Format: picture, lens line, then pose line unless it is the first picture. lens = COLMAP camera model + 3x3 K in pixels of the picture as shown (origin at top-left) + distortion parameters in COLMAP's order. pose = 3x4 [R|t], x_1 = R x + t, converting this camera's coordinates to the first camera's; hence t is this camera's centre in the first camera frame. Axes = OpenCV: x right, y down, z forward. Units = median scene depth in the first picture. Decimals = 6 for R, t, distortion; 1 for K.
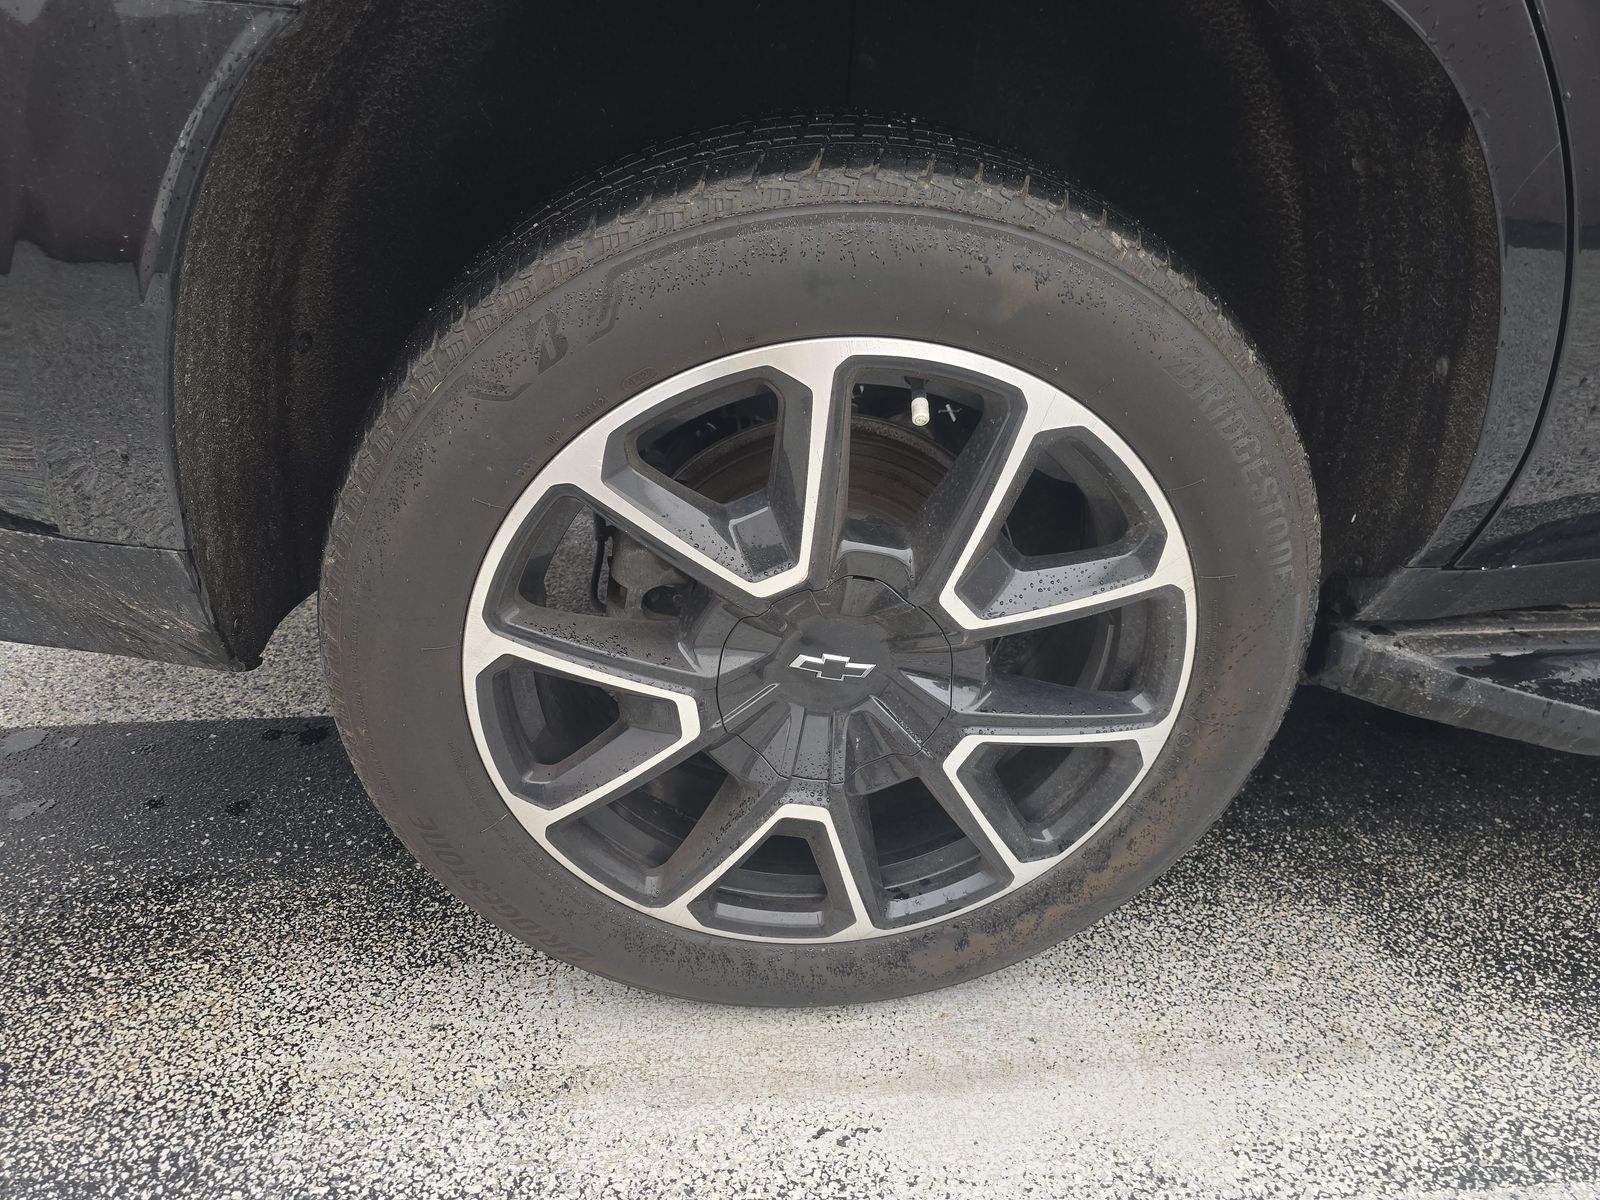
lens RADIAL K [[1075.4, 0, 806.5], [0, 1075.4, 605.8], [0, 0, 1]] dist [0.046679, -0.044284]
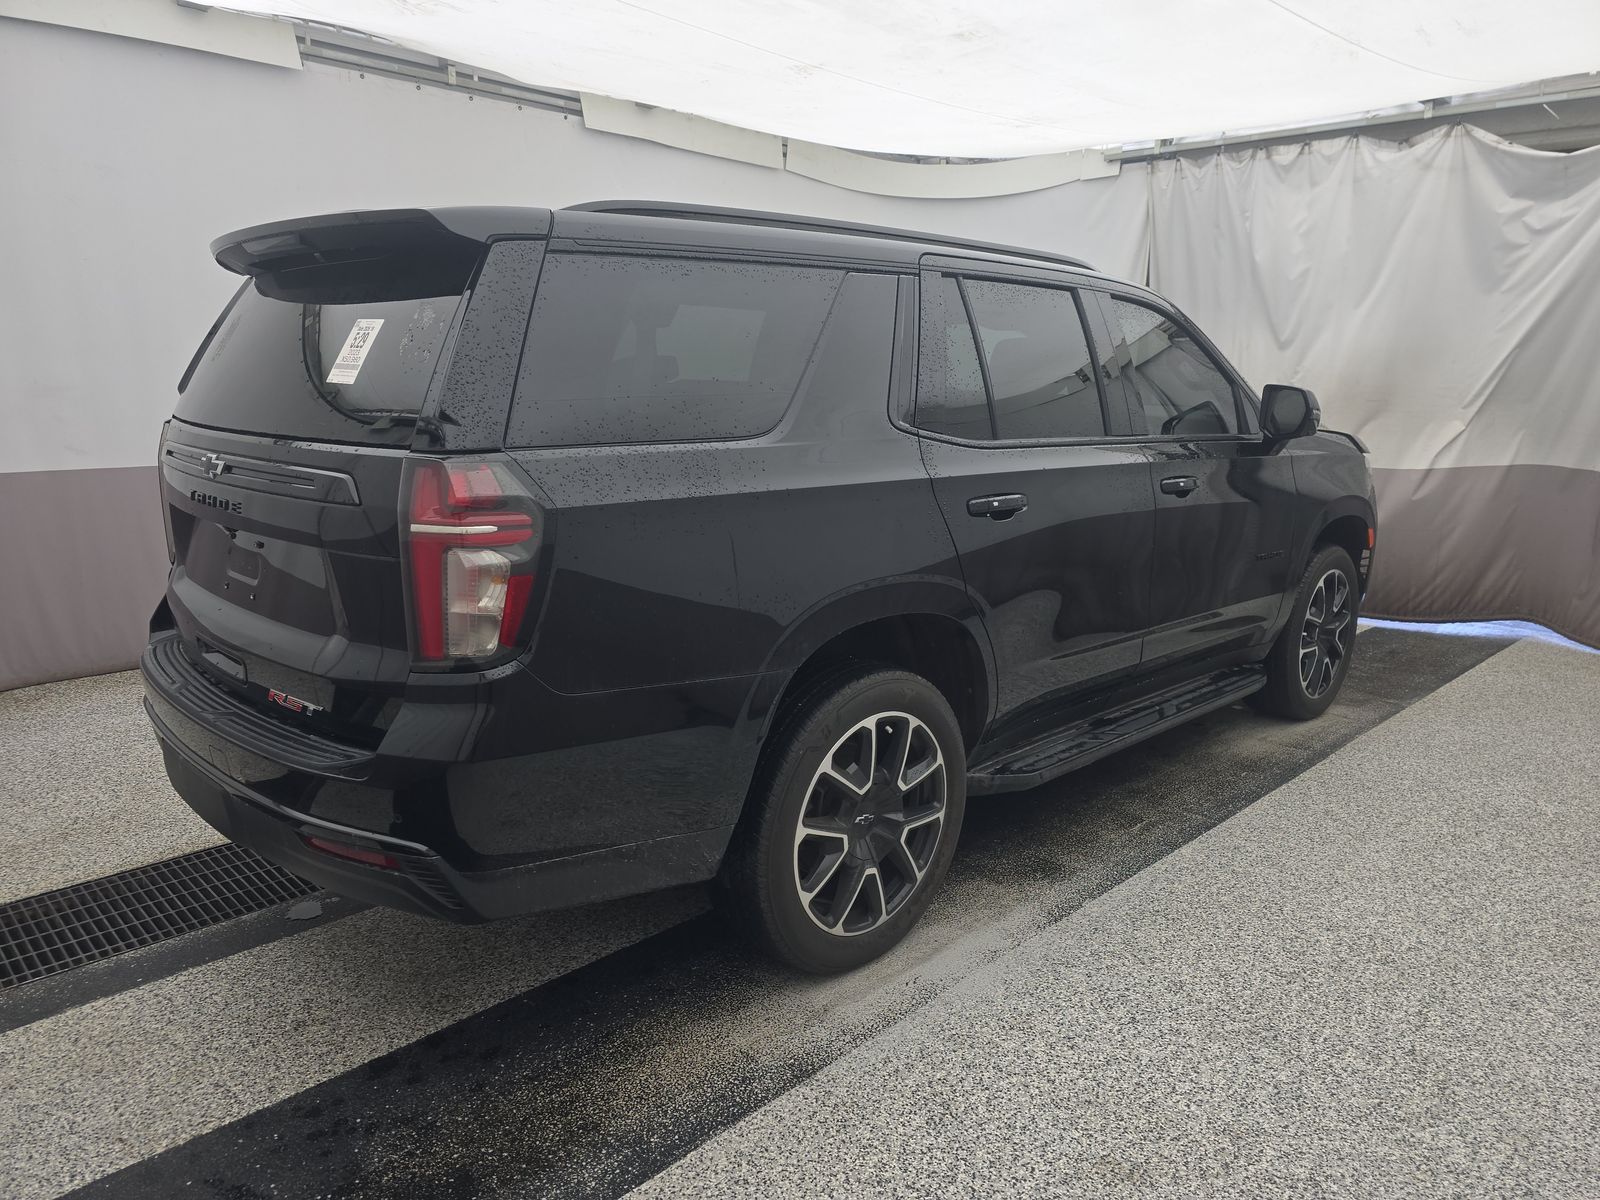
lens RADIAL K [[1075.4, 0, 806.5], [0, 1075.4, 605.8], [0, 0, 1]] dist [0.046679, -0.044284]
pose [[0.770073, -0.154547, 0.618953, -1.926734], [0.345266, 0.916805, -0.200646, 0.057721], [-0.536450, 0.368216, 0.759367, -1.483069]]
